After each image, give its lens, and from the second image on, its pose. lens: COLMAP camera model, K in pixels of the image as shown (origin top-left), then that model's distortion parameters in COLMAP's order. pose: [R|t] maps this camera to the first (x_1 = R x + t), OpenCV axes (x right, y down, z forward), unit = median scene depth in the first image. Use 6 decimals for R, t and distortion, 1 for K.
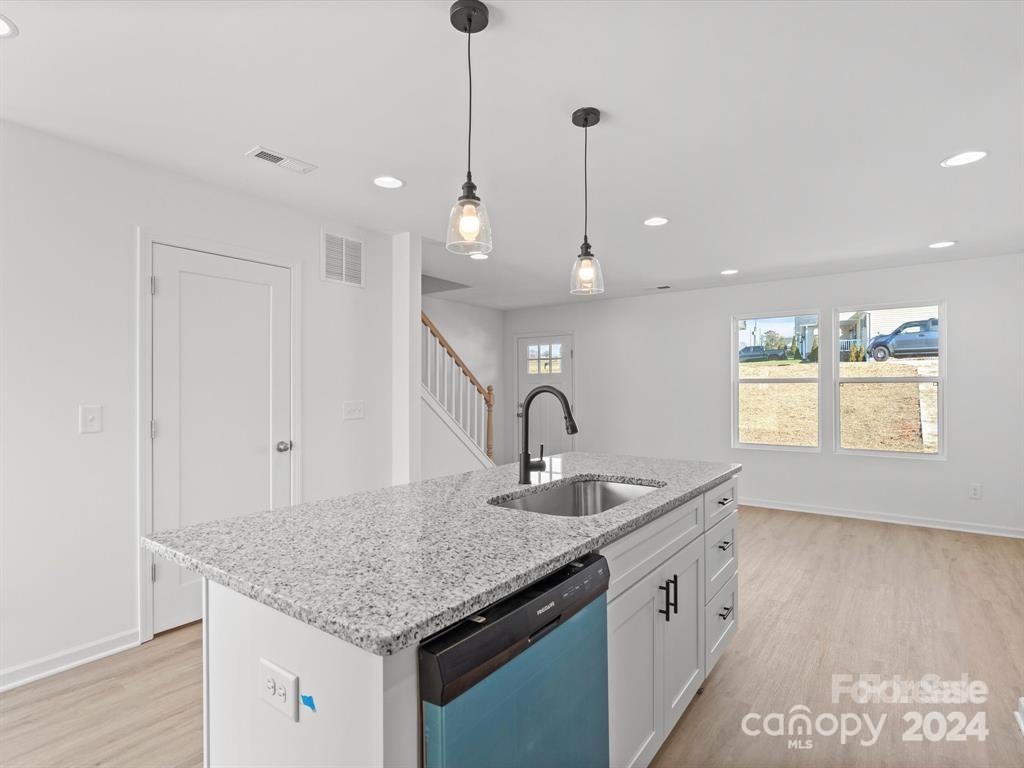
lens RADIAL K [[531.0, 0, 510.6], [0, 531.0, 390.0], [0, 0, 1]] dist [-0.010792, -0.000329]
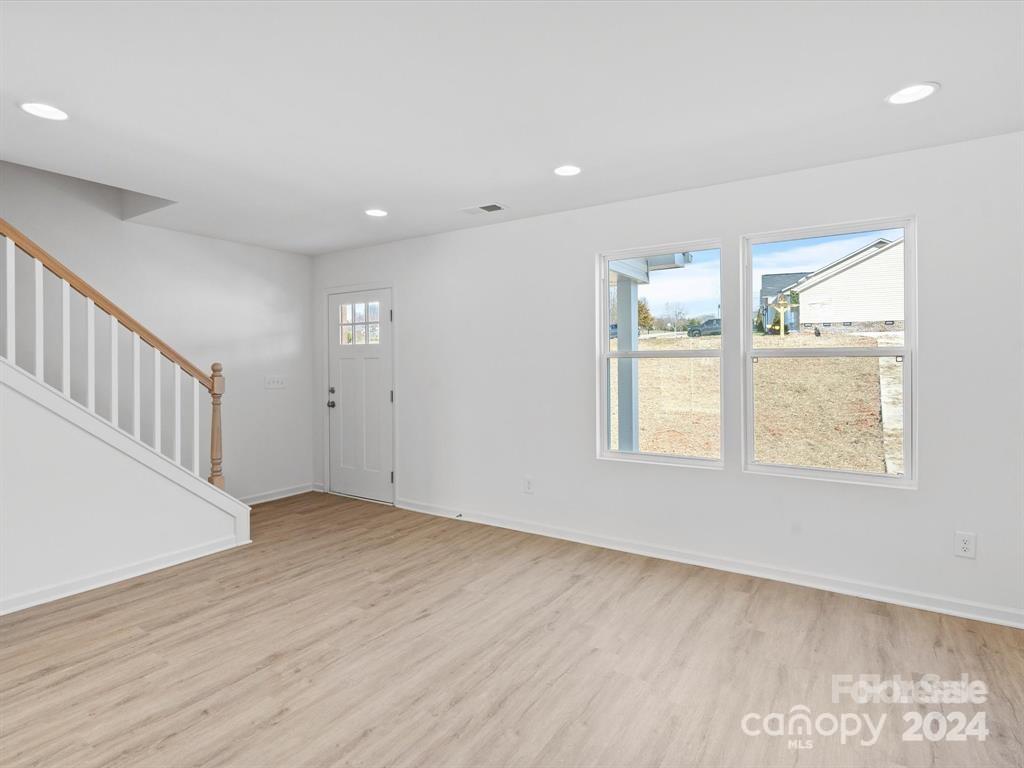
lens RADIAL K [[531.0, 0, 530.2], [0, 531.0, 369.2], [0, 0, 1]] dist [-0.010792, -0.000329]
pose [[0.997318, -0.004585, 0.073049, 0.308333], [0.003992, 0.999958, 0.008269, -0.005513], [-0.073084, -0.007955, 0.997294, 0.389356]]
